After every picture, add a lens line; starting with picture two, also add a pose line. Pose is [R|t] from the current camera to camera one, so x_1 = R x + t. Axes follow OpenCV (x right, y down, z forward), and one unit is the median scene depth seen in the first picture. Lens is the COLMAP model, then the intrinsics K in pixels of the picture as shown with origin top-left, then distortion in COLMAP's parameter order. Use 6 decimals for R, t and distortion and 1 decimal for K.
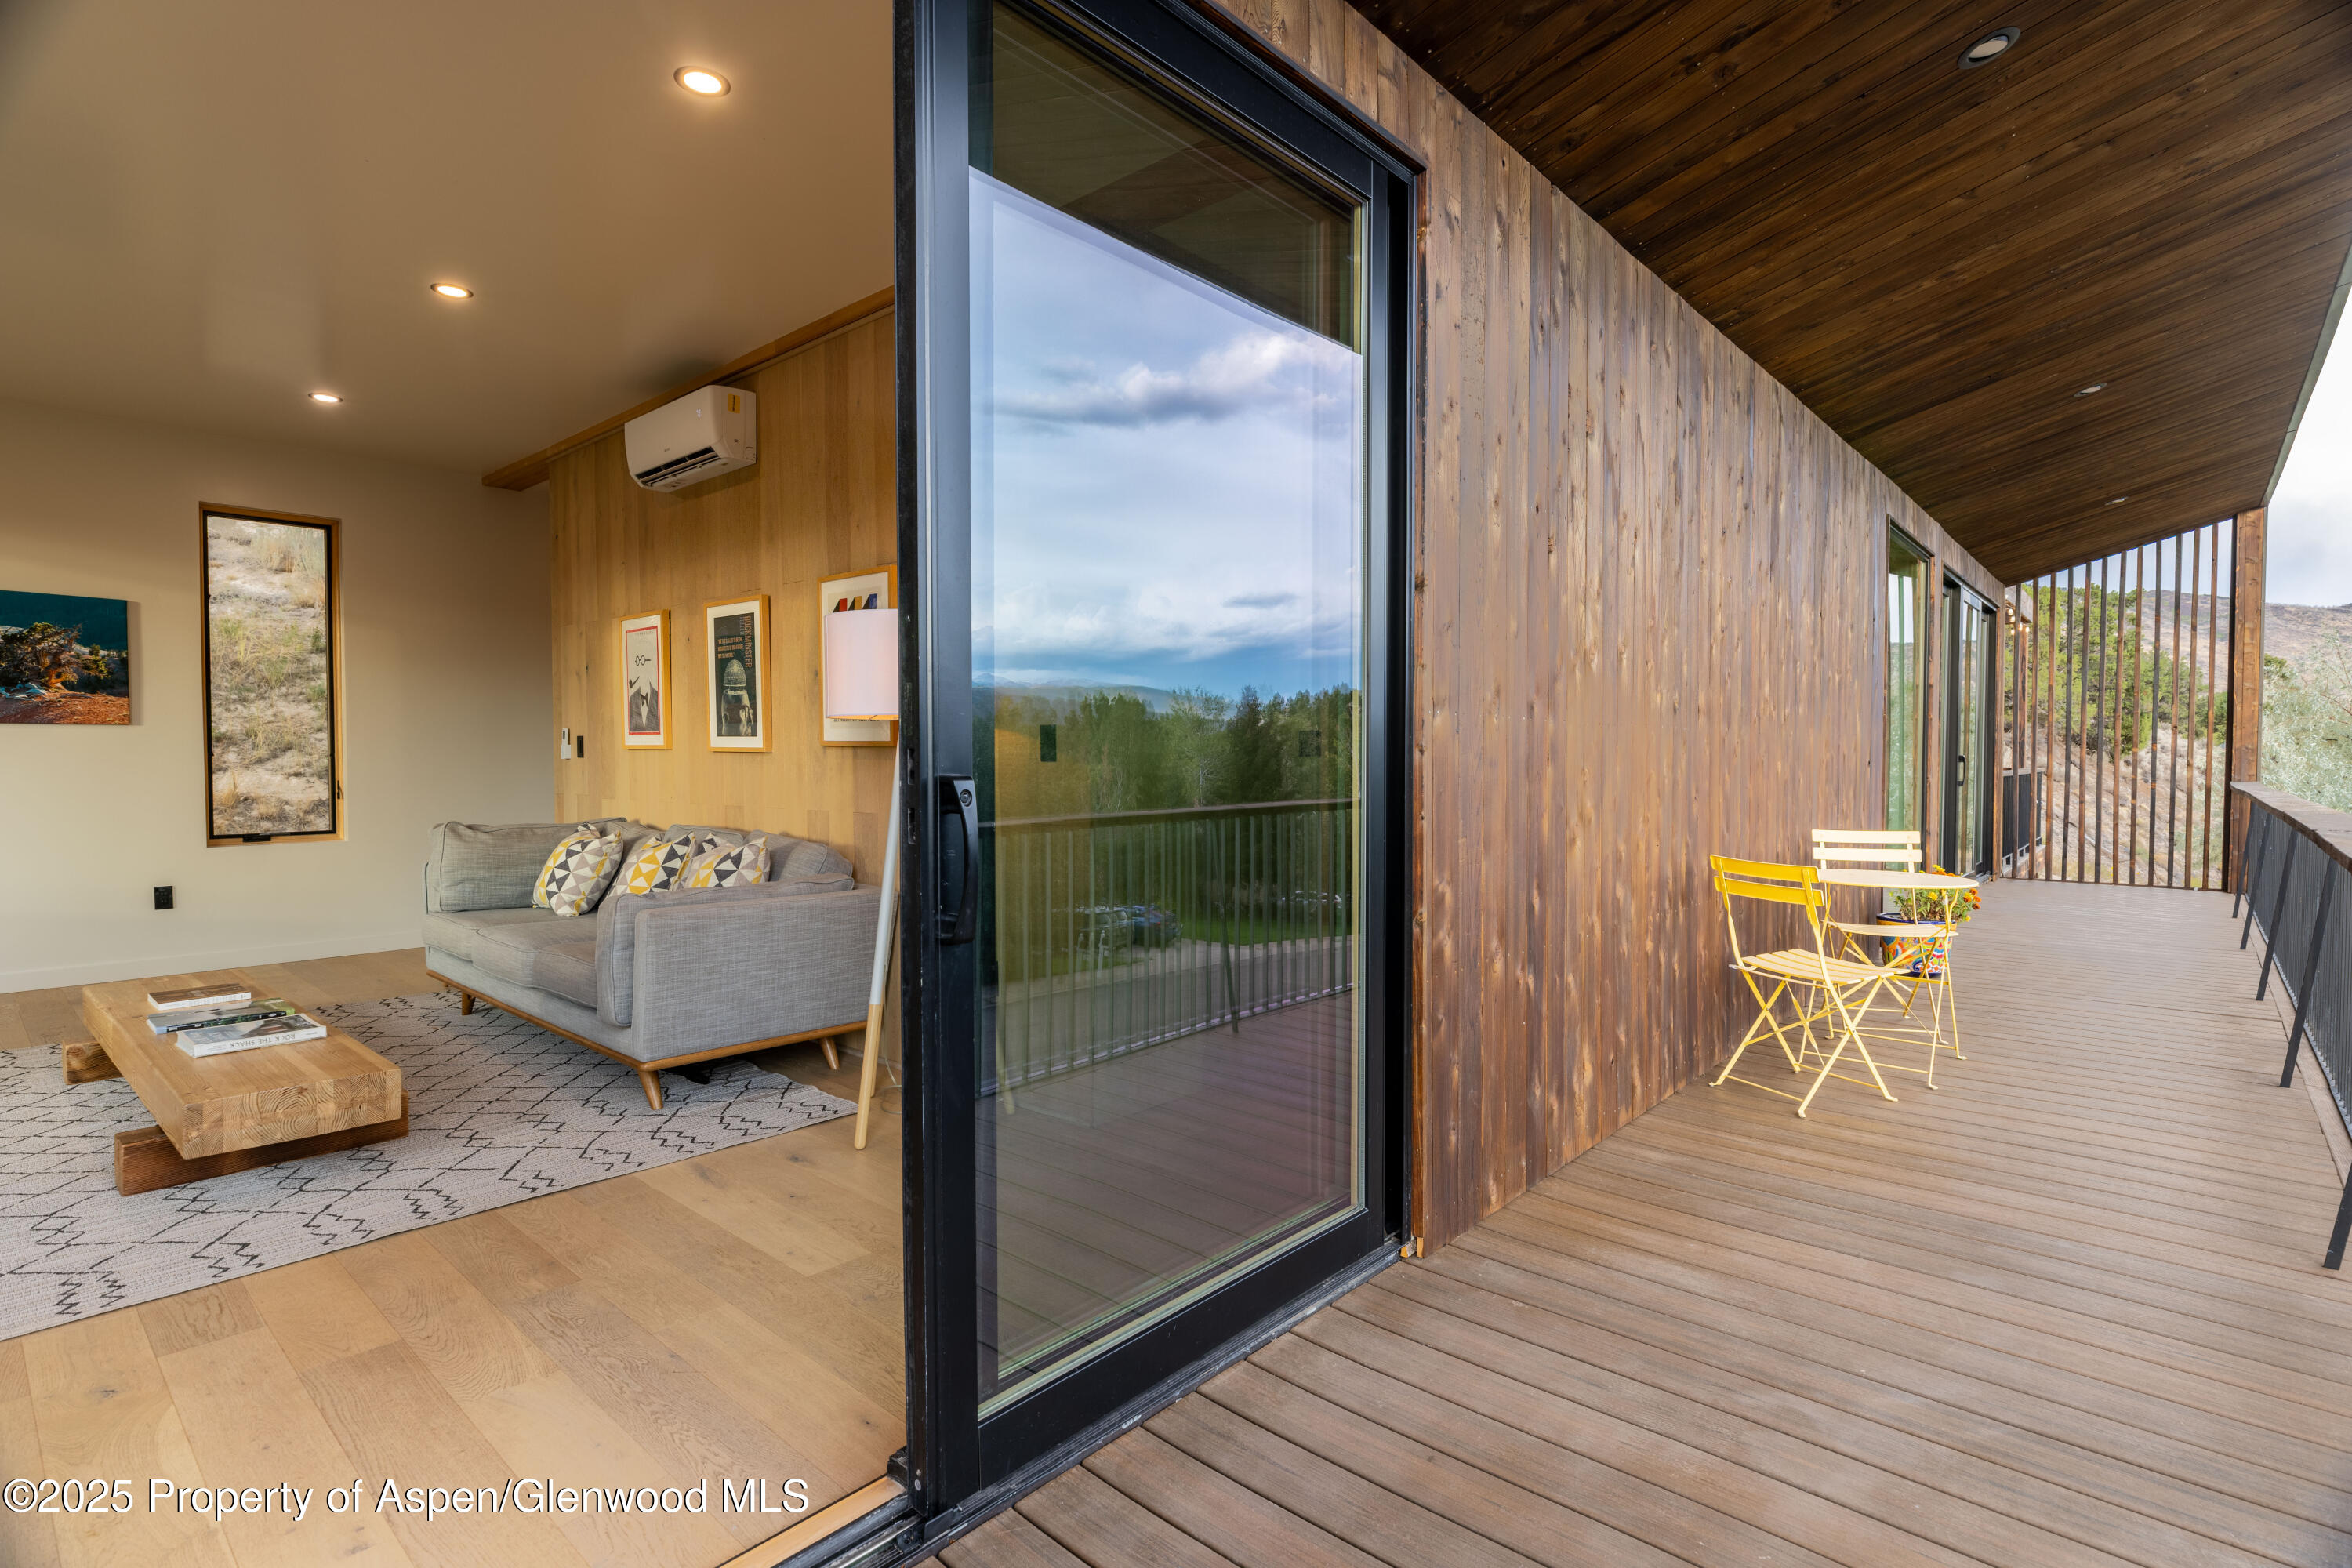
lens RADIAL K [[1170.5, 0, 1179.5], [0, 1170.5, 782.3], [0, 0, 1]] dist [0.003065, 0.000558]
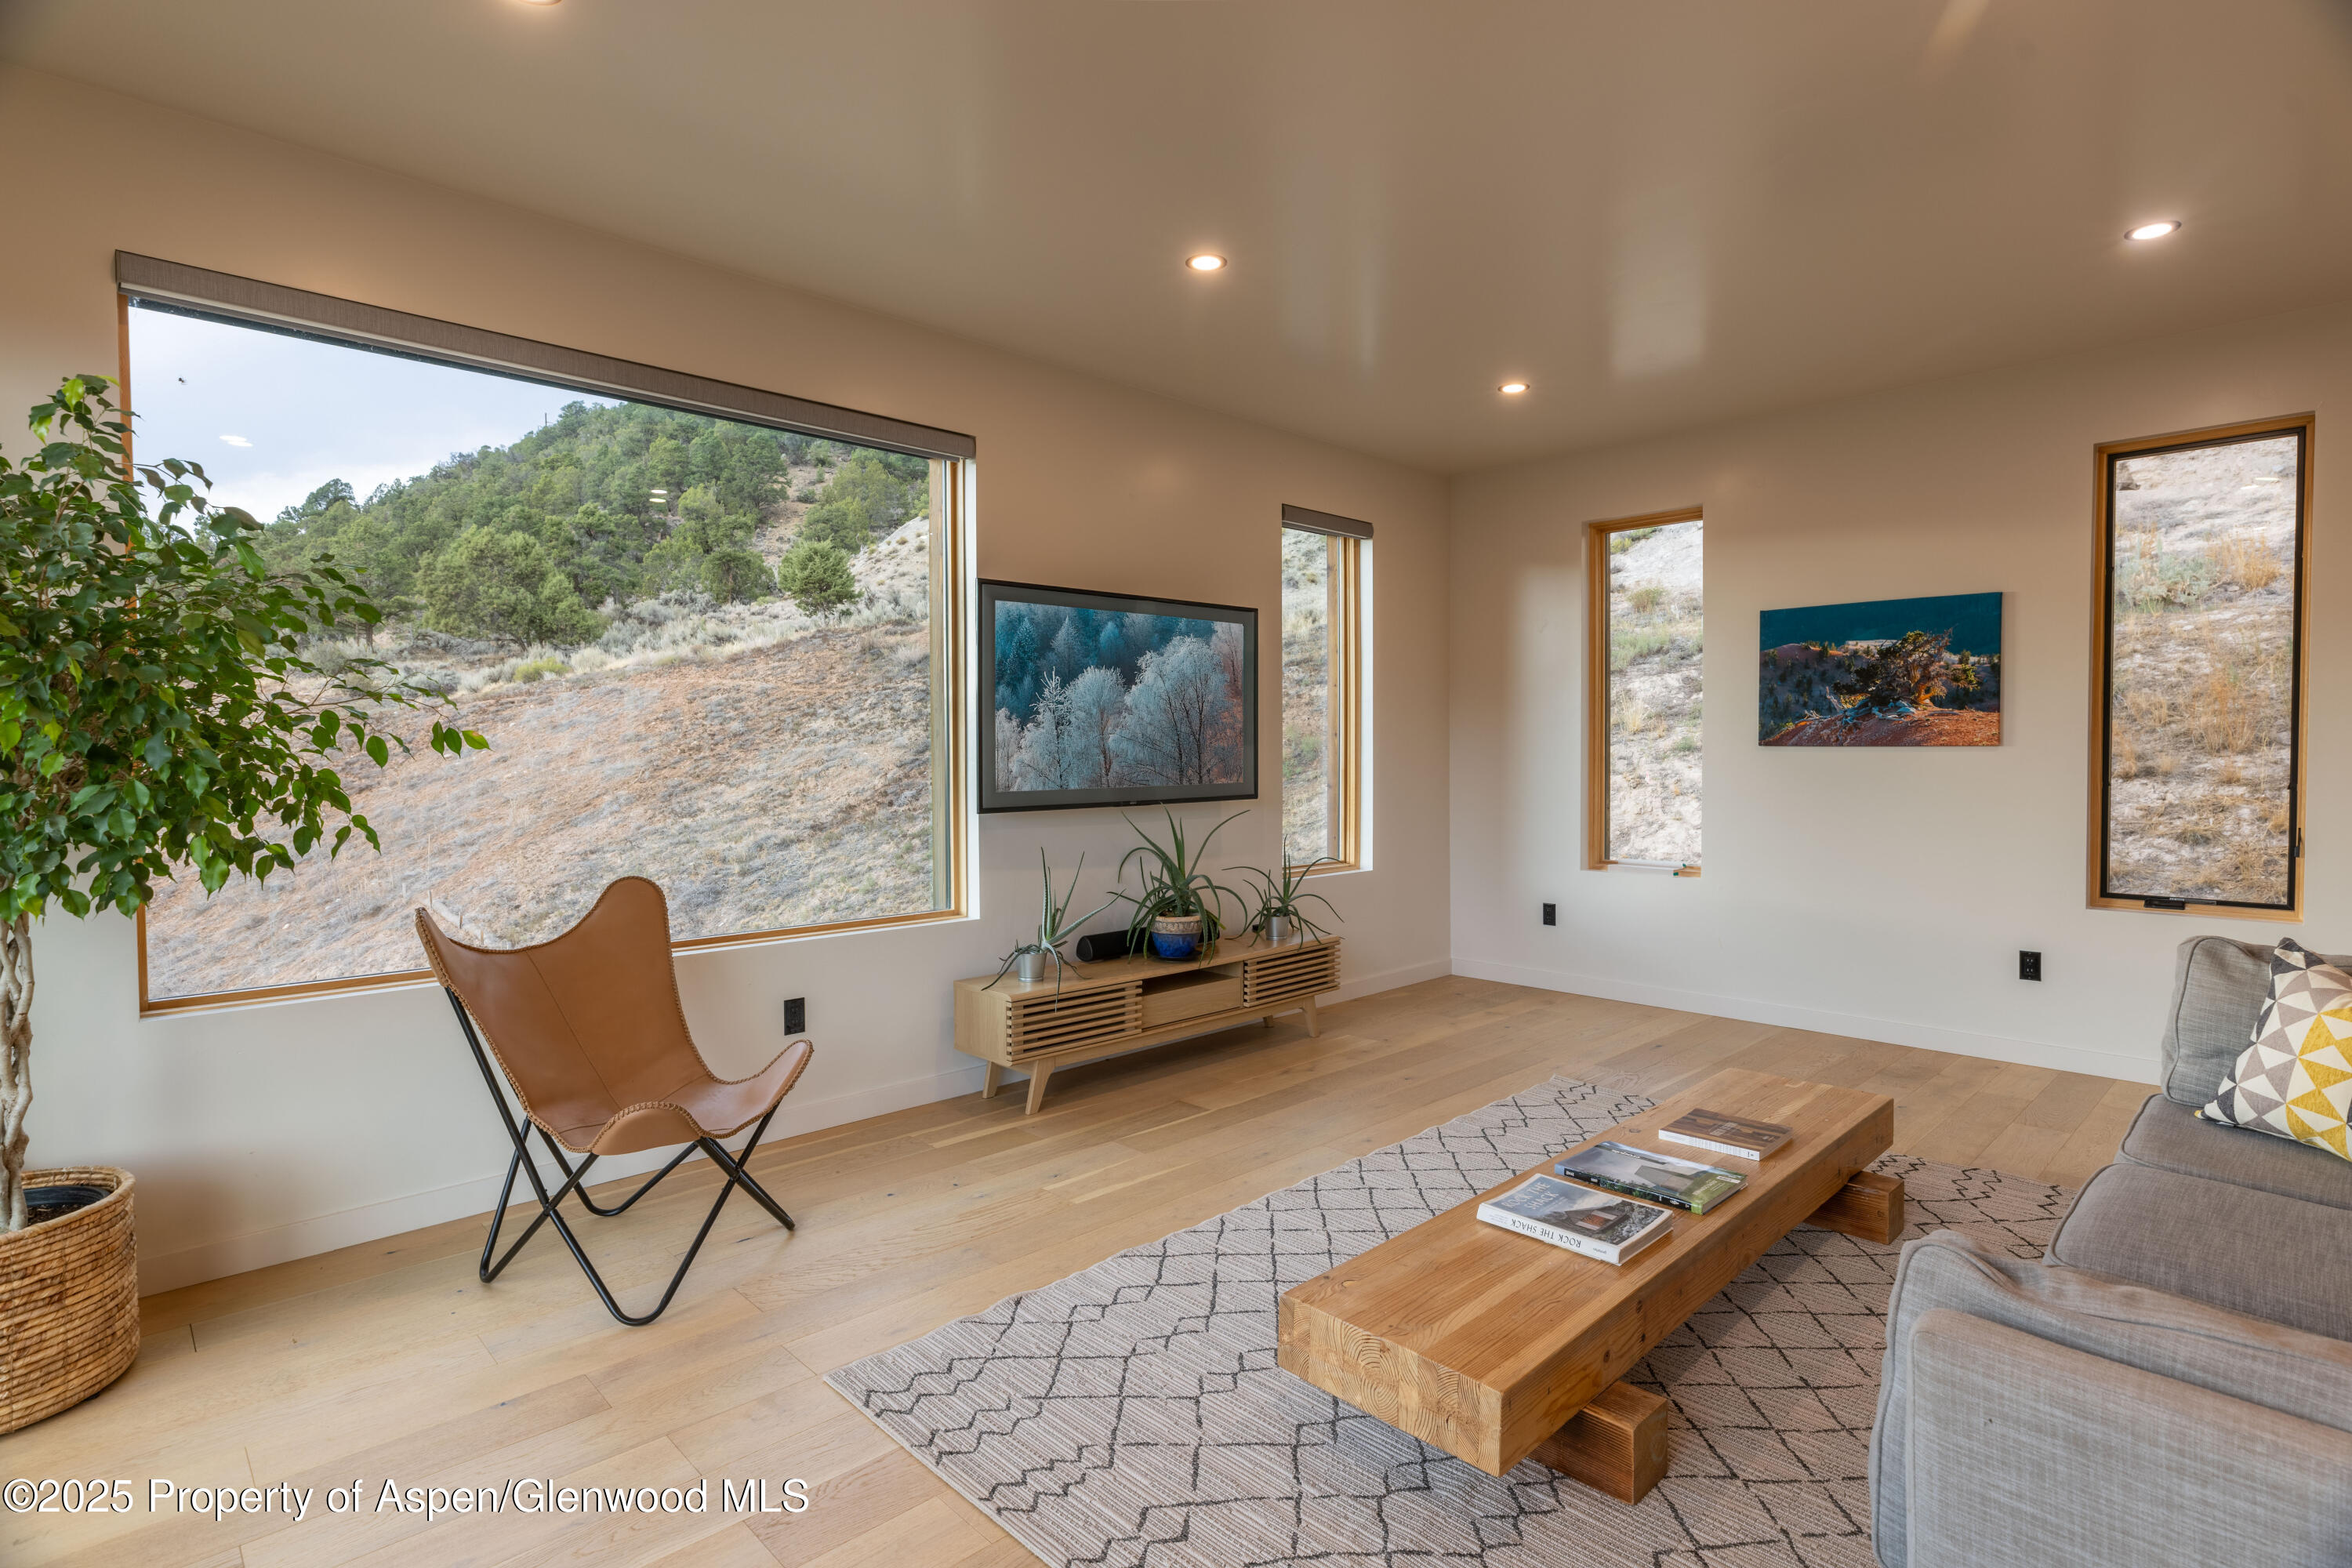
lens RADIAL K [[1170.5, 0, 1180.2], [0, 1170.5, 777.1], [0, 0, 1]] dist [0.003065, 0.000558]
pose [[-0.062208, 0.022298, -0.997814, -0.055181], [-0.022495, 0.999465, 0.023737, -0.034733], [0.997810, 0.023923, -0.061673, 0.497832]]
